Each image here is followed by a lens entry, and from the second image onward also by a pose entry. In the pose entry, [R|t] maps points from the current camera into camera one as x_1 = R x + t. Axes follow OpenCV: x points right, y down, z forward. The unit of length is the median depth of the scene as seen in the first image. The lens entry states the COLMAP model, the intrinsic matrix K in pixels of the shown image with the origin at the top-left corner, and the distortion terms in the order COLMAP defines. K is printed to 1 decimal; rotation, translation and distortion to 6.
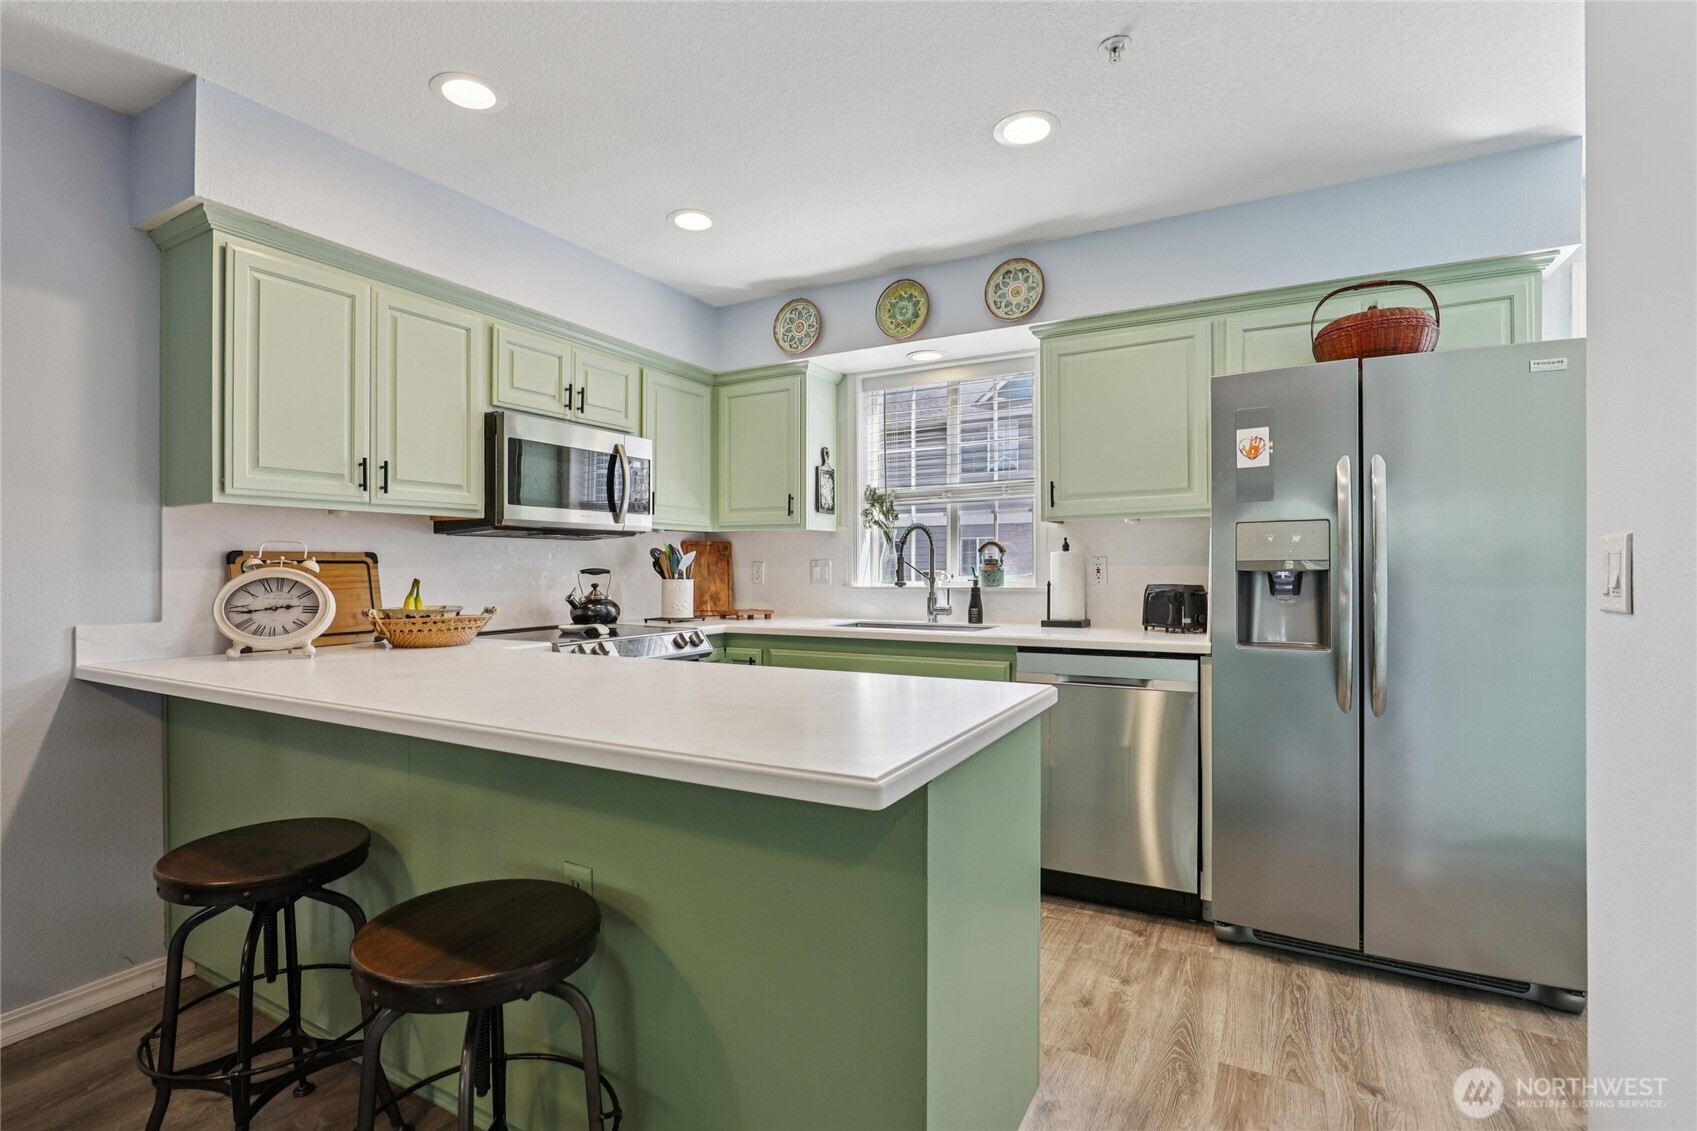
lens RADIAL K [[799.9, 0, 830.2], [0, 799.9, 573.0], [0, 0, 1]] dist [-0.033939, 0.004211]
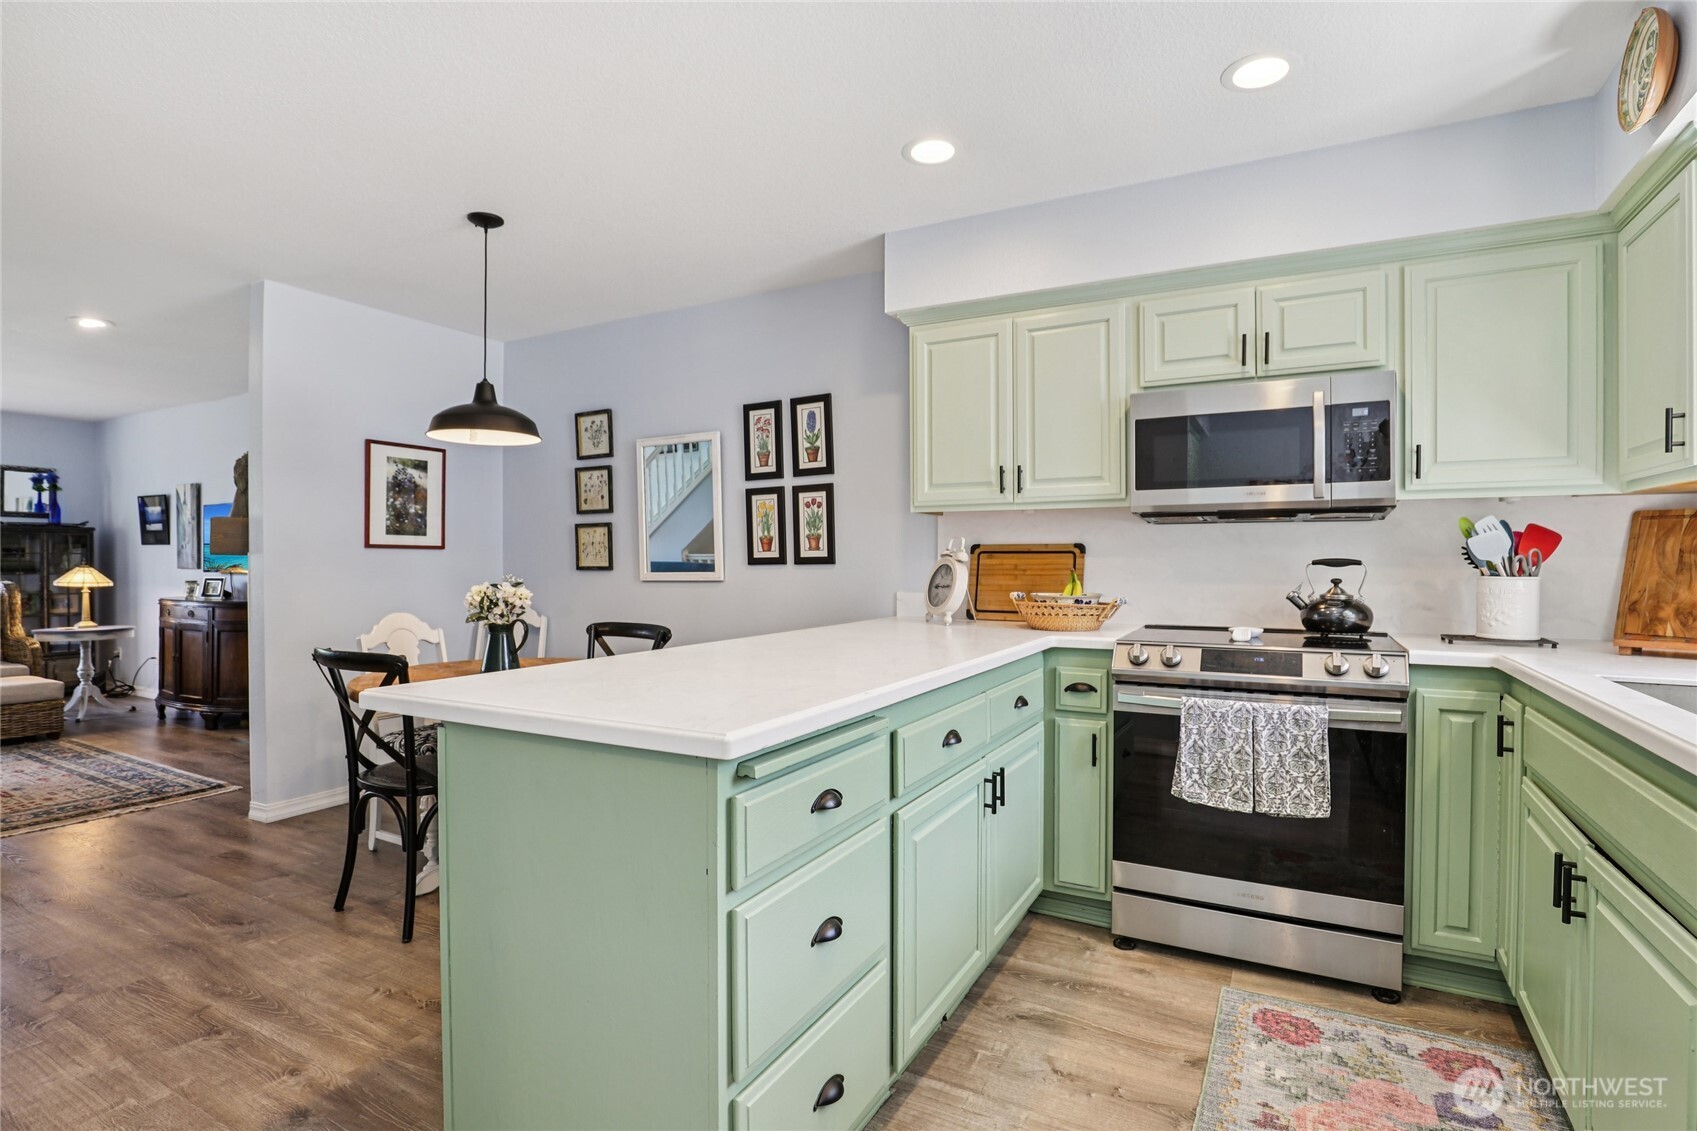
lens RADIAL K [[832.3, 0, 851.3], [0, 832.3, 566.0], [0, 0, 1]] dist [-0.021176, -0.001575]
pose [[0.020332, 0.012642, -0.999713, 0.494511], [-0.006103, 0.999903, 0.012520, -0.005633], [0.999775, 0.005847, 0.020407, 0.546017]]
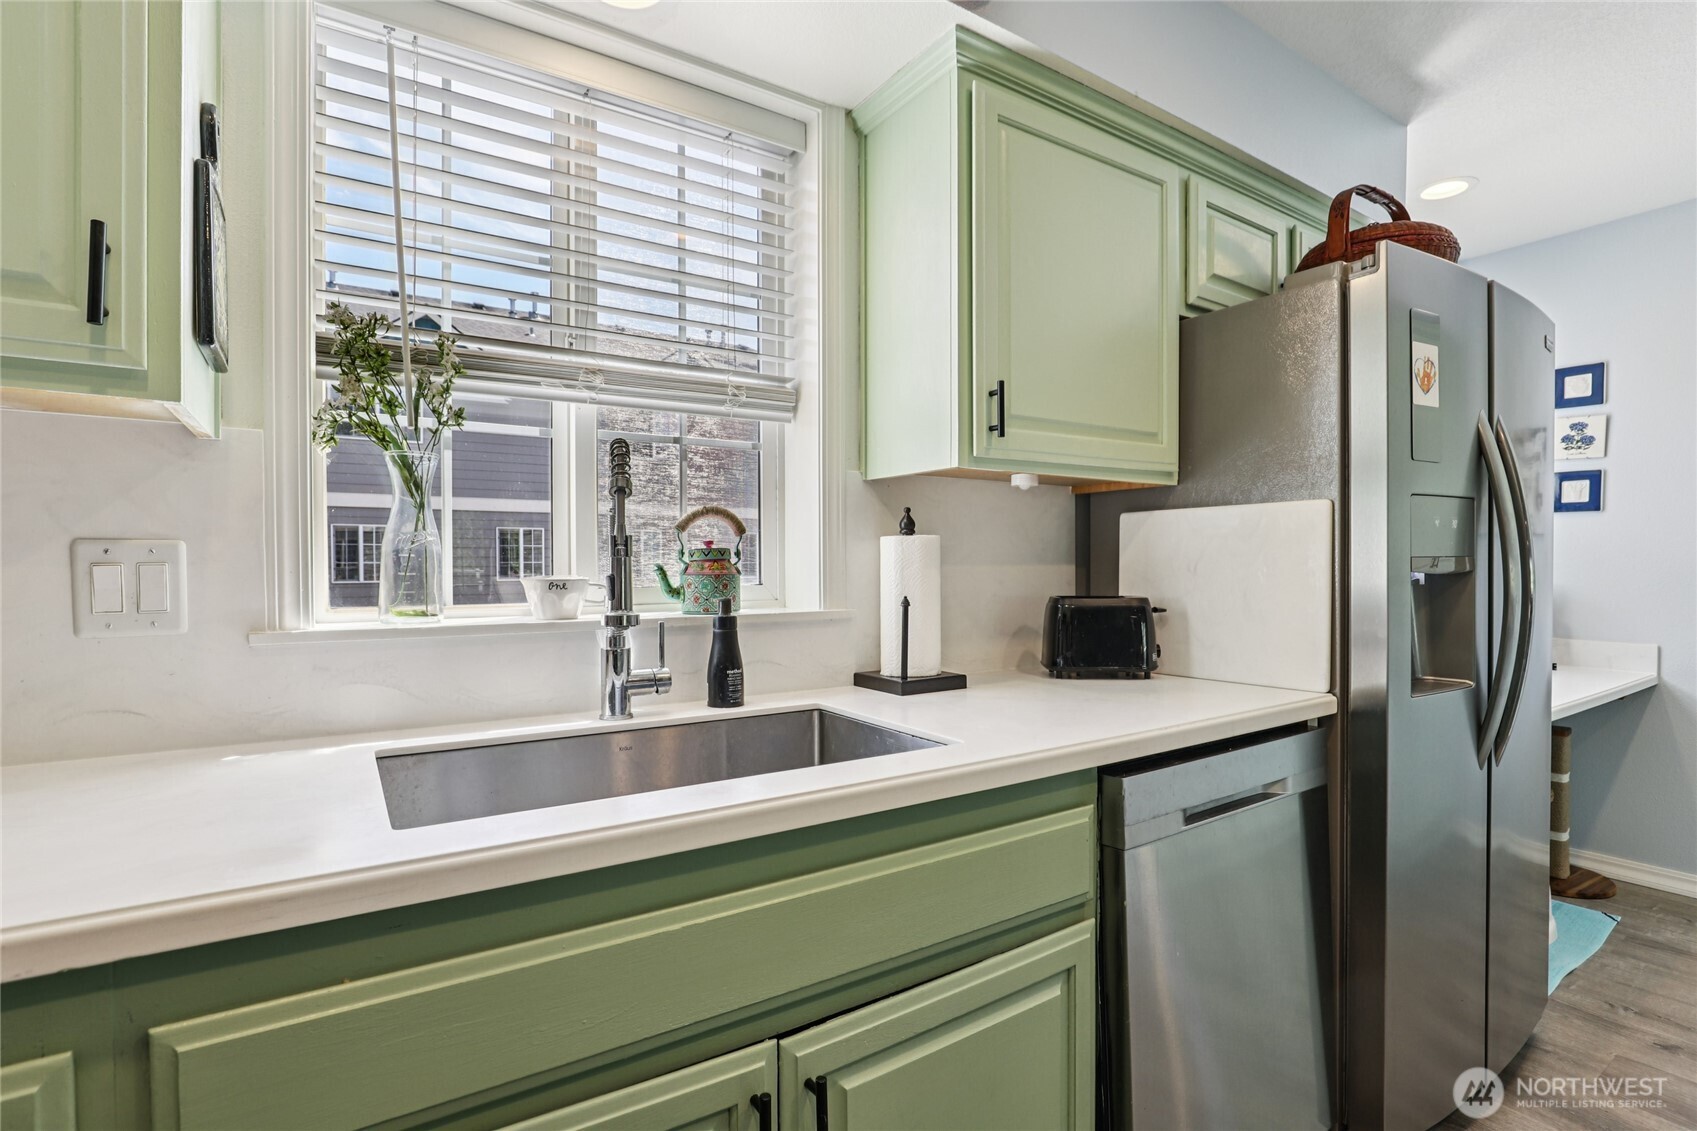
lens RADIAL K [[799.9, 0, 858.2], [0, 799.9, 579.8], [0, 0, 1]] dist [-0.033939, 0.004211]
pose [[0.454445, -0.010146, 0.890717, -0.160246], [0.007978, 0.999941, 0.007319, -0.003597], [-0.890739, 0.003780, 0.454500, 0.814845]]
